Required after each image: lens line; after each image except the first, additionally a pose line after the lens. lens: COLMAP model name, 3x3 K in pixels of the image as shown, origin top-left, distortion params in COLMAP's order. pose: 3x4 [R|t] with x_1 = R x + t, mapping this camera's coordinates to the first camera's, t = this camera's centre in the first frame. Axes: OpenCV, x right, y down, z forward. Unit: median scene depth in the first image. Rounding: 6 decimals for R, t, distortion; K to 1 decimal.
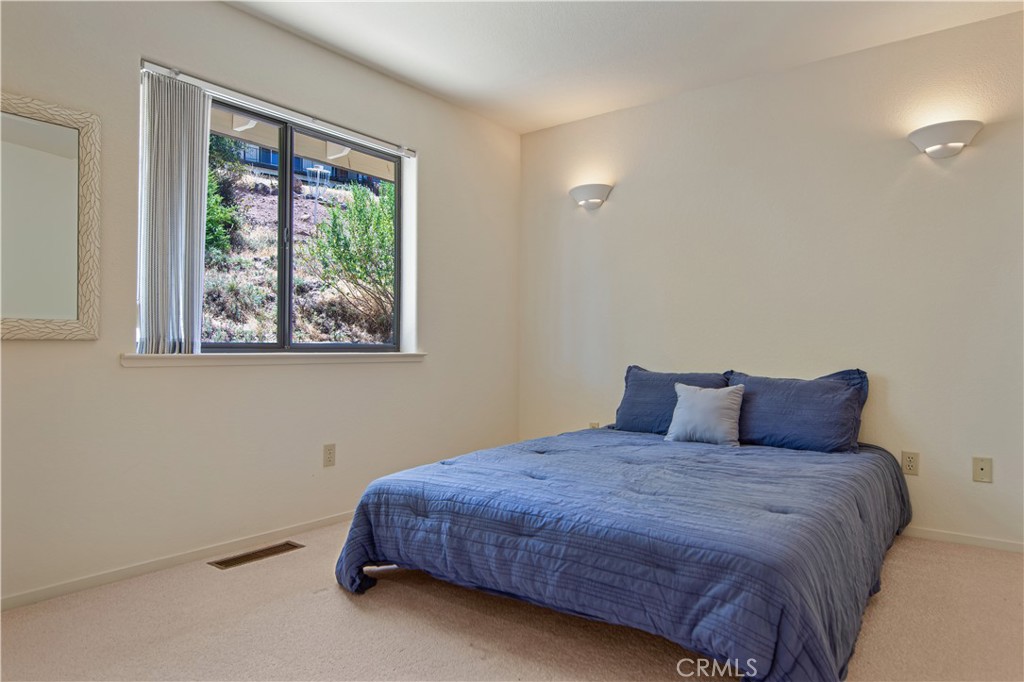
lens RADIAL K [[631.4, 0, 512.0], [0, 631.4, 341.0], [0, 0, 1]] dist [0.002203, -0.002019]
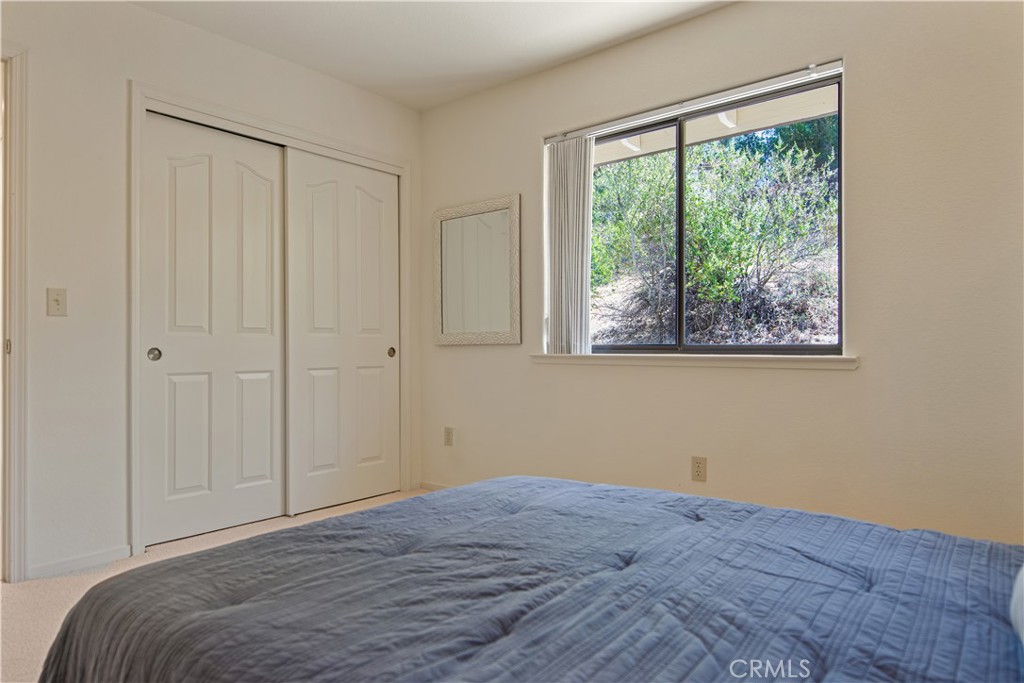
lens RADIAL K [[631.4, 0, 512.0], [0, 631.4, 341.5], [0, 0, 1]] dist [0.002203, -0.002019]
pose [[-0.034955, -0.015902, -0.999262, 0.711363], [0.013278, 0.999778, -0.016375, 0.013678], [0.999301, -0.013840, -0.034736, 0.889241]]
